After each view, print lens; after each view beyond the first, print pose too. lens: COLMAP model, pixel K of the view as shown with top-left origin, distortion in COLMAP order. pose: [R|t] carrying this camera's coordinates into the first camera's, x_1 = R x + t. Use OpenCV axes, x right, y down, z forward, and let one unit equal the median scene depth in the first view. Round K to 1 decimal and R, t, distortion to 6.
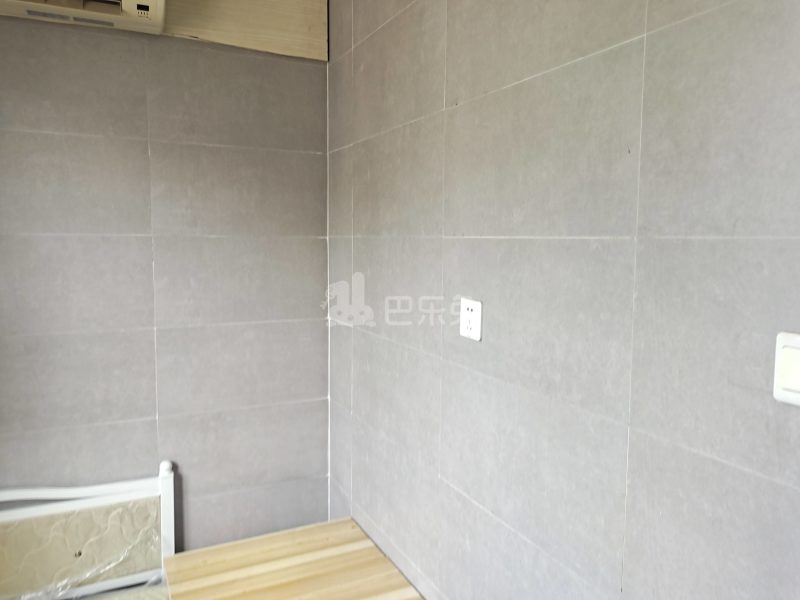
lens RADIAL K [[608.3, 0, 399.6], [0, 608.3, 292.7], [0, 0, 1]] dist [0.028004, -0.013707]
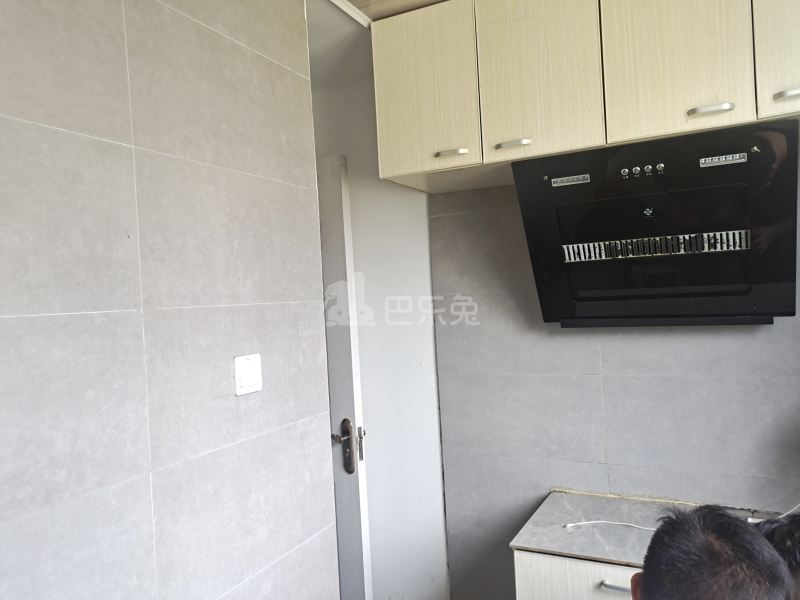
lens RADIAL K [[608.3, 0, 399.6], [0, 608.3, 292.7], [0, 0, 1]] dist [0.028004, -0.013707]
pose [[-0.607771, 0.037559, 0.793224, -0.843480], [0.124876, 0.990973, 0.048759, -0.115396], [-0.784232, 0.128689, -0.606975, 1.290361]]
